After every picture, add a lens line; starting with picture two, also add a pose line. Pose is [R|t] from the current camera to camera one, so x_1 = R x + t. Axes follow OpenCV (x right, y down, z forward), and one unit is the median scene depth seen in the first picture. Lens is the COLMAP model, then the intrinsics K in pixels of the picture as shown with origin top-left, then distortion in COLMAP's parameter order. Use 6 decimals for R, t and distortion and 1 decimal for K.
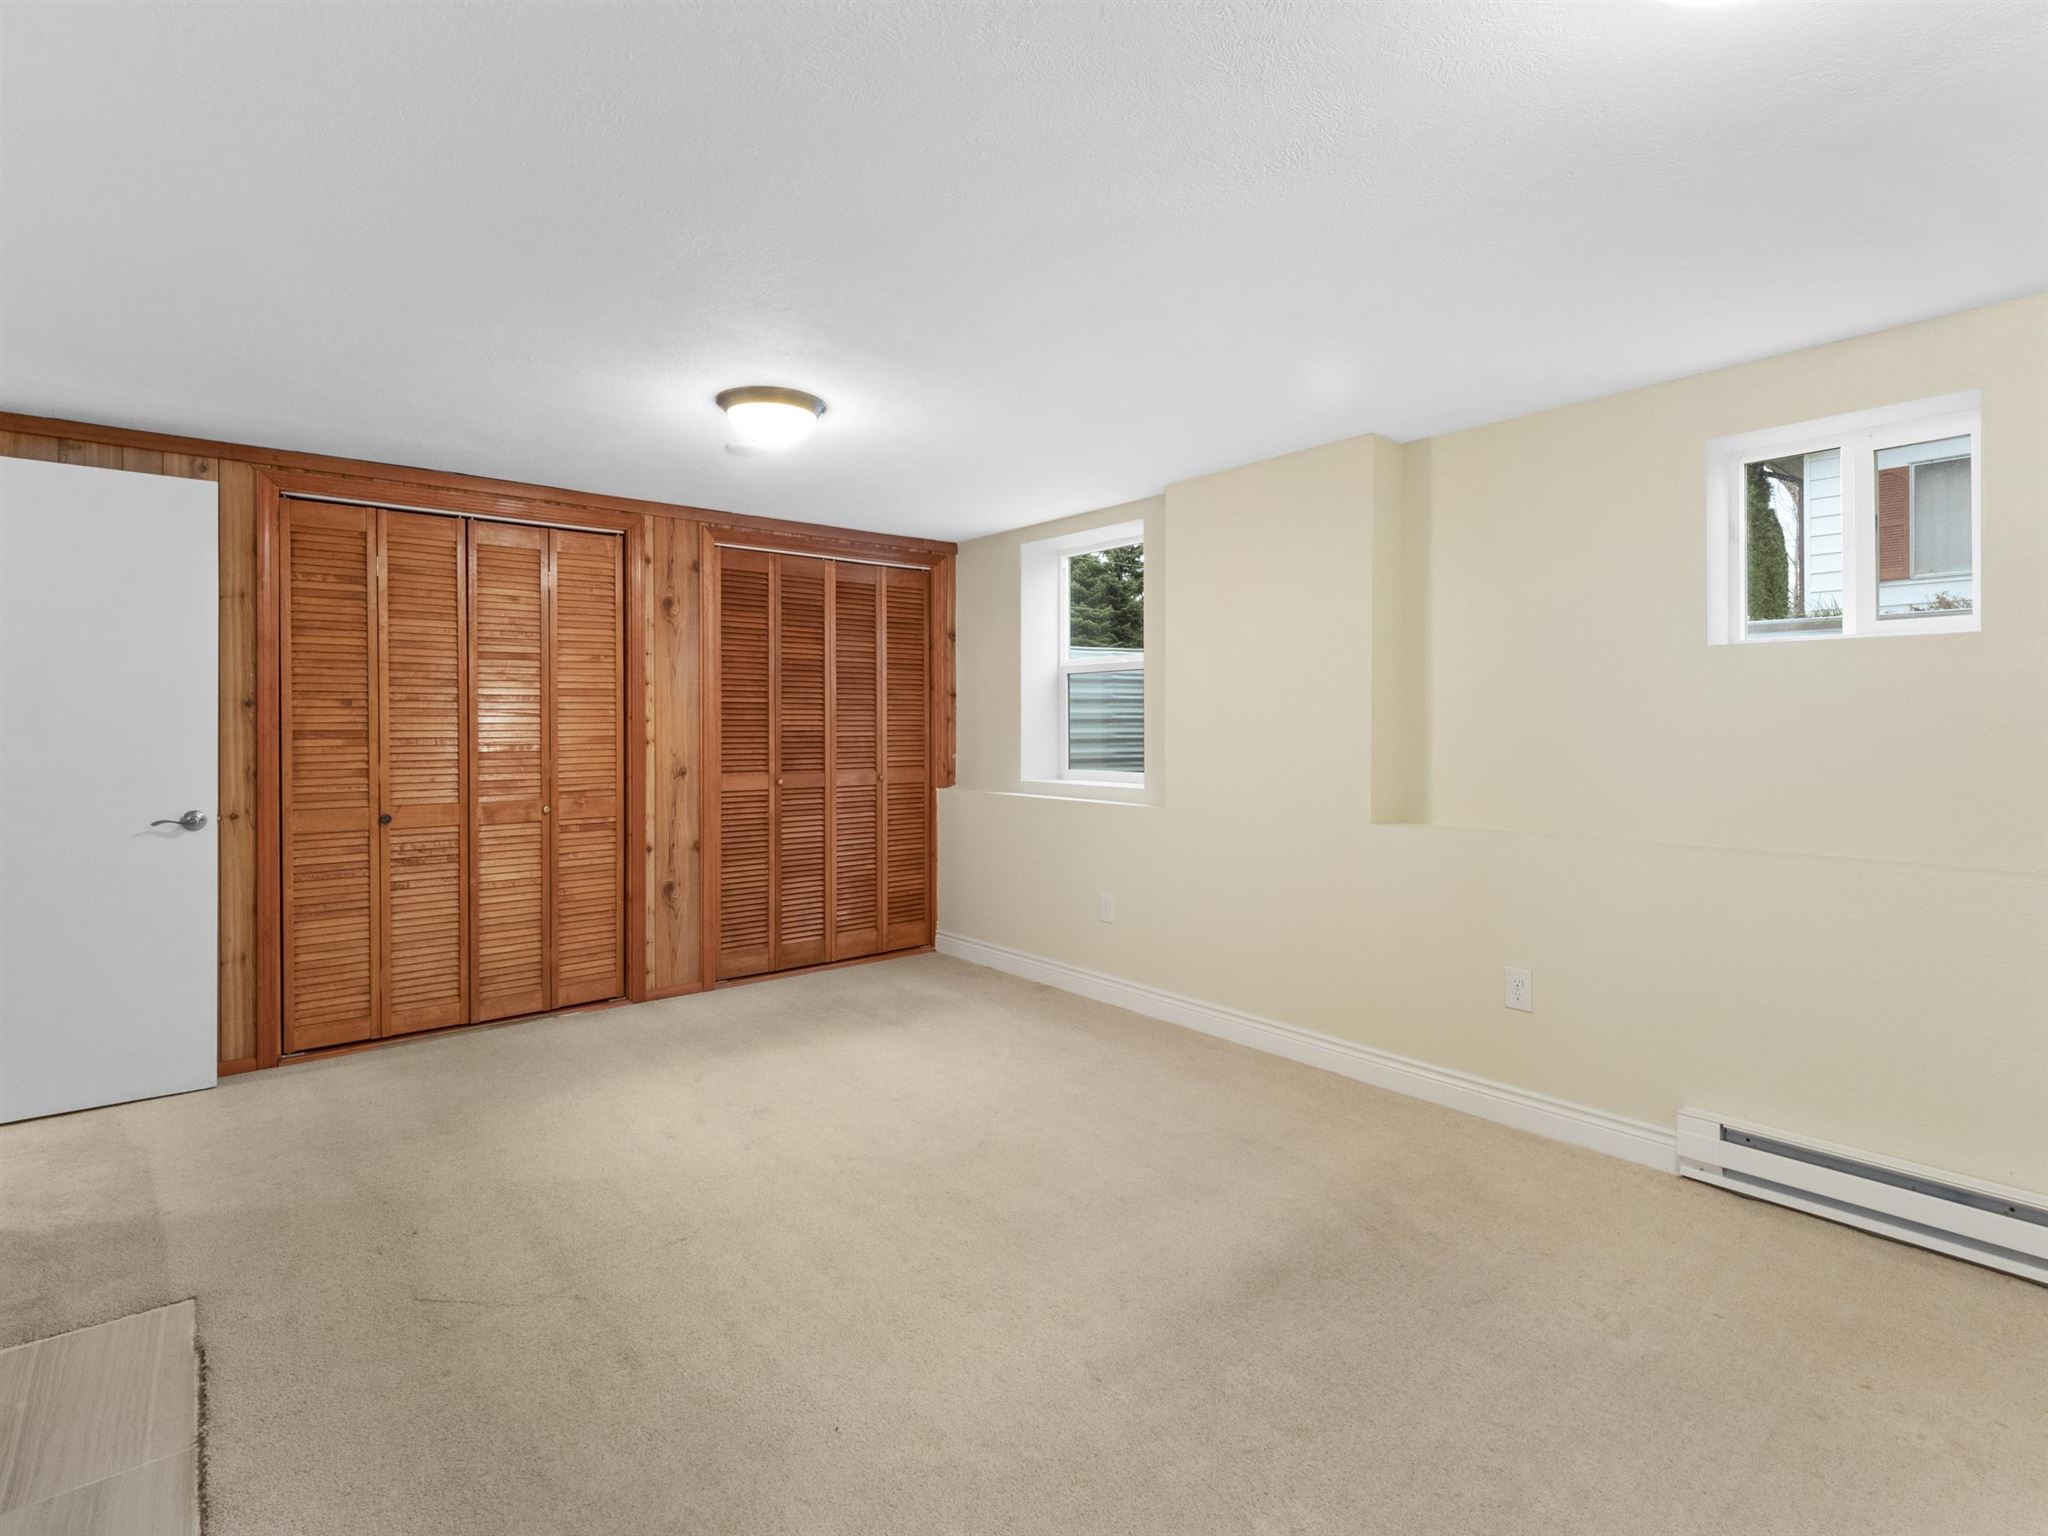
lens RADIAL K [[1000.7, 0, 992.5], [0, 1000.7, 728.5], [0, 0, 1]] dist [-0.001332, -0.001776]
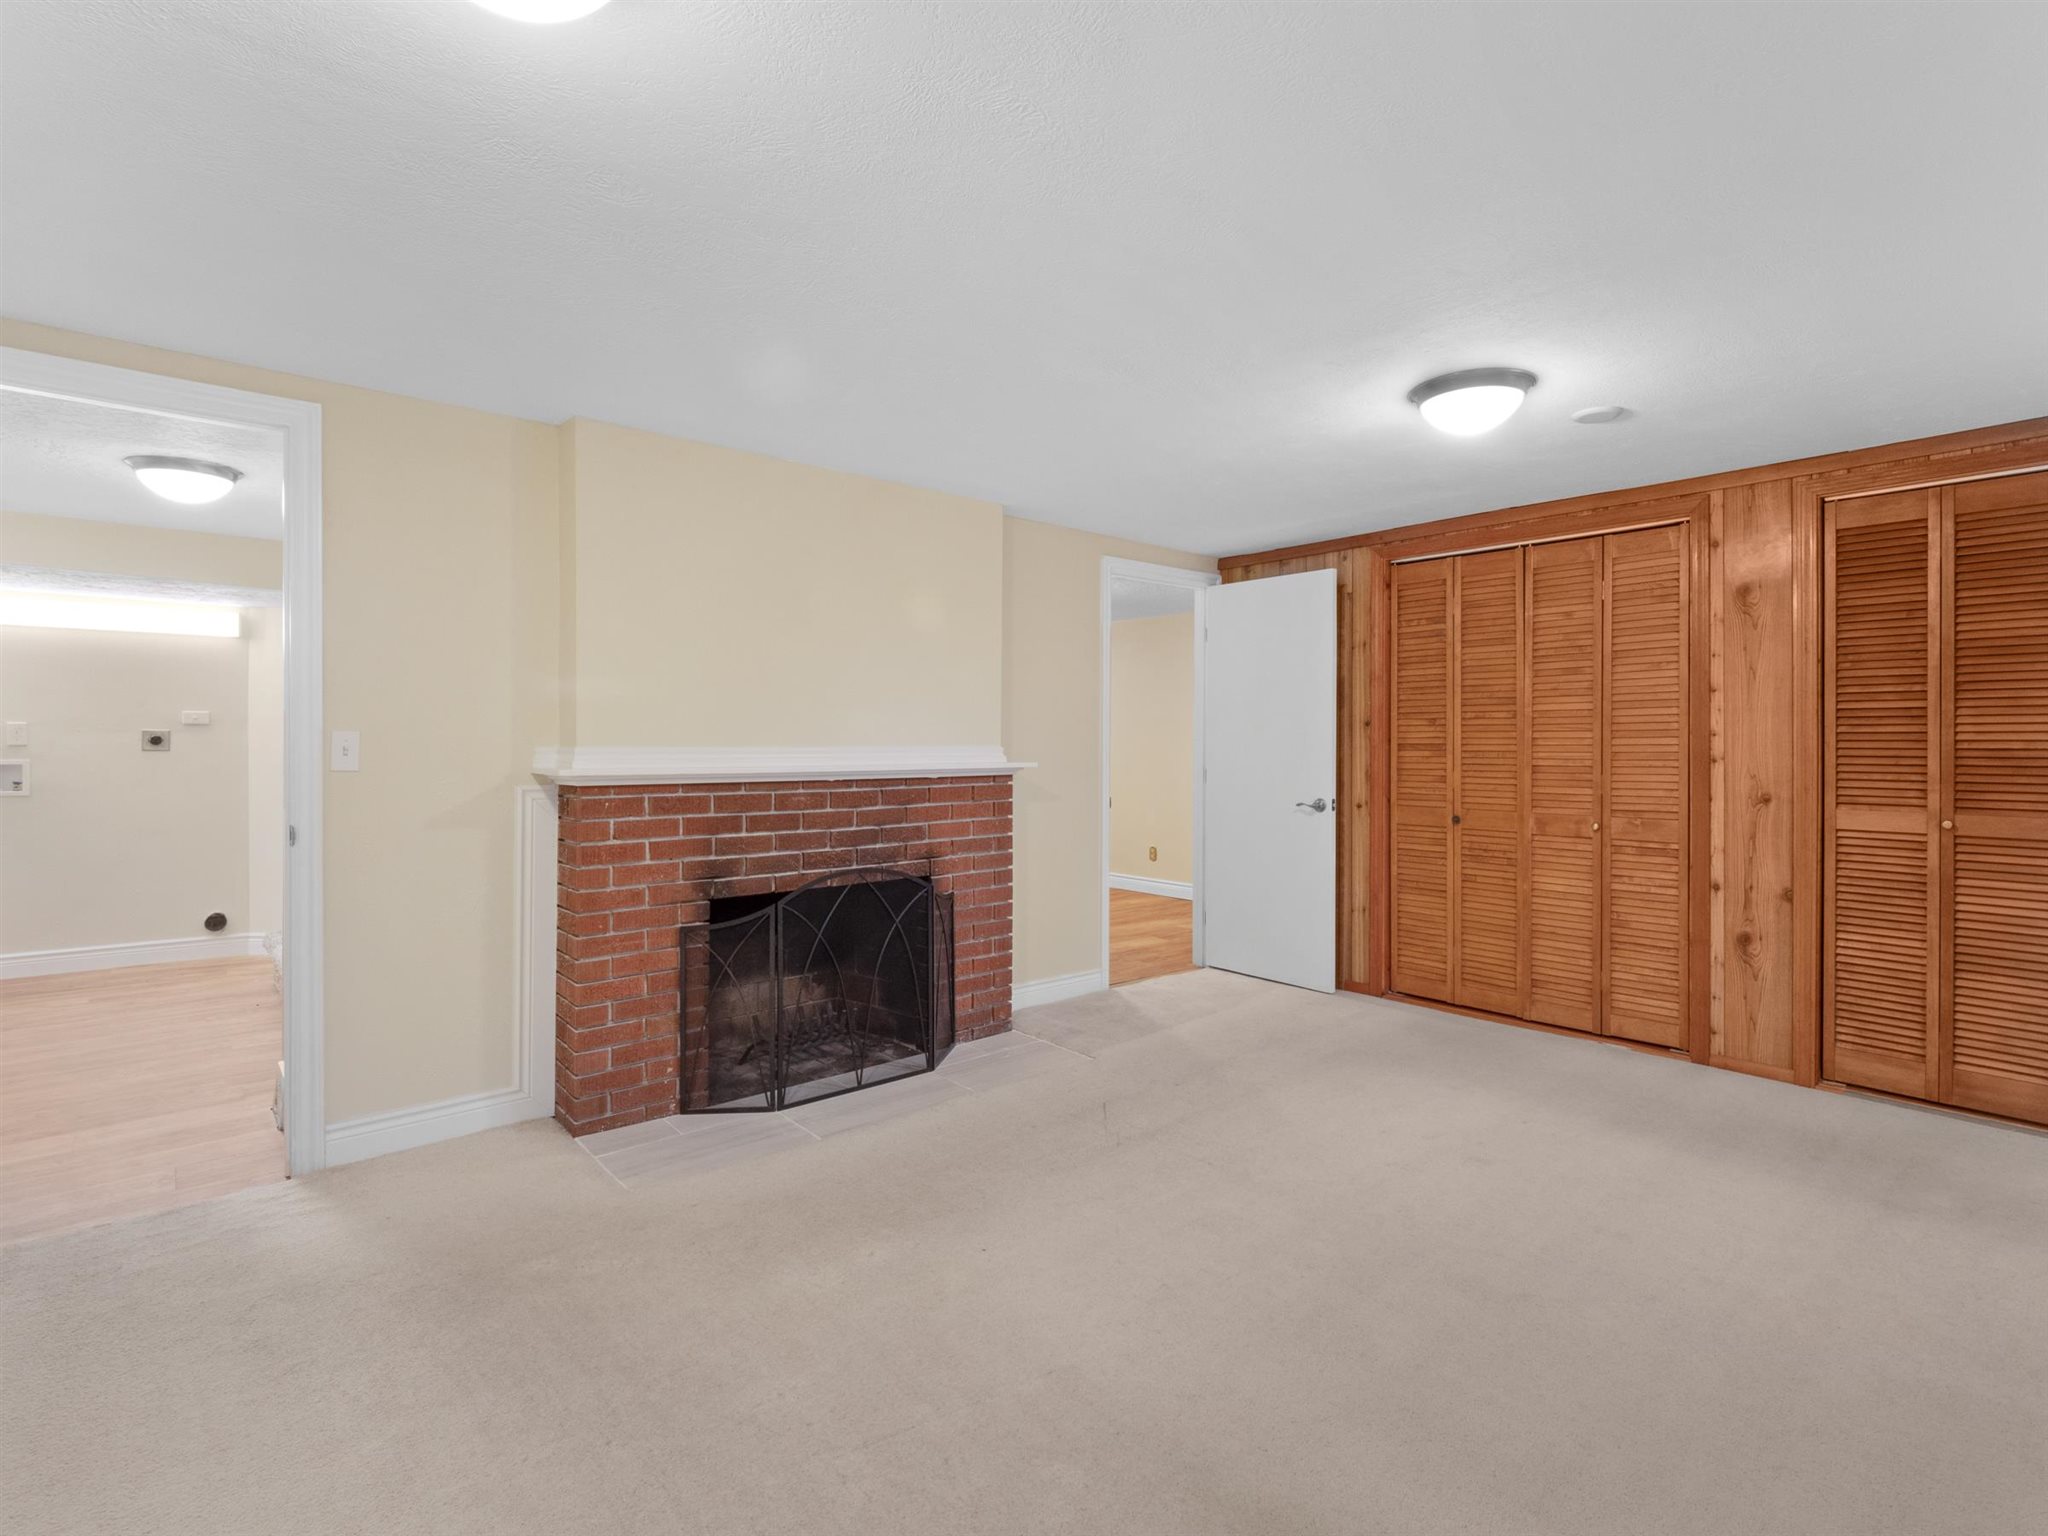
lens RADIAL K [[1000.7, 0, 1043.5], [0, 1000.7, 747.7], [0, 0, 1]] dist [-0.001332, -0.001776]
pose [[0.039999, 0.007145, -0.999174, 0.491947], [-0.005698, 0.999960, 0.006923, 0.000623], [0.999183, 0.005416, 0.040038, 0.415828]]
